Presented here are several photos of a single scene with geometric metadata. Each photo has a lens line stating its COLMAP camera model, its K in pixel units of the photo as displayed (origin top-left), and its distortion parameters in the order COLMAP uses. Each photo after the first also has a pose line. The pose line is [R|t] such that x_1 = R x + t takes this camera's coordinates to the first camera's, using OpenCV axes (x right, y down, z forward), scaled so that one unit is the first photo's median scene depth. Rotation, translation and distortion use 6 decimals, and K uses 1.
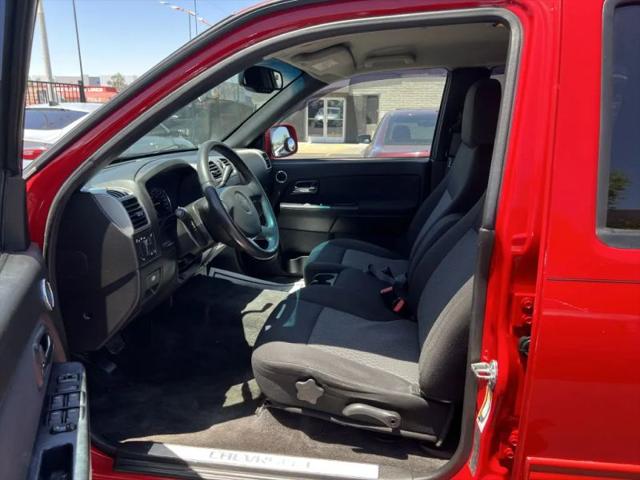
lens RADIAL K [[480.6, 0, 316.0], [0, 480.6, 239.5], [0, 0, 1]] dist [0.035081, -0.003397]
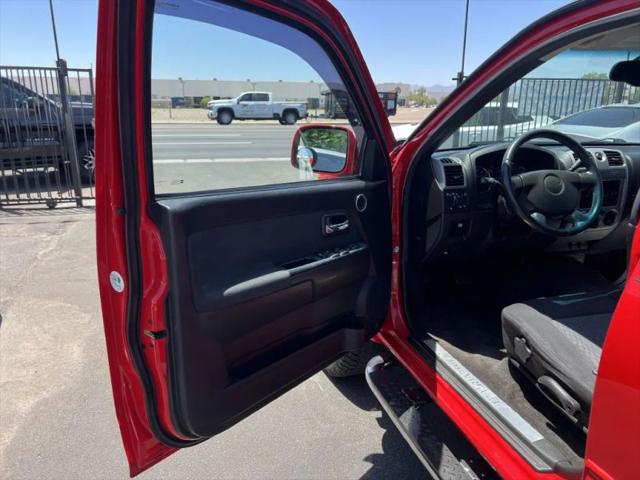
lens RADIAL K [[480.6, 0, 316.0], [0, 480.6, 239.5], [0, 0, 1]] dist [0.035081, -0.003397]
pose [[0.394023, 0.224269, -0.891319, 0.752551], [-0.227040, 0.963469, 0.142056, 0.016616], [0.890617, 0.146391, 0.430547, 0.047041]]
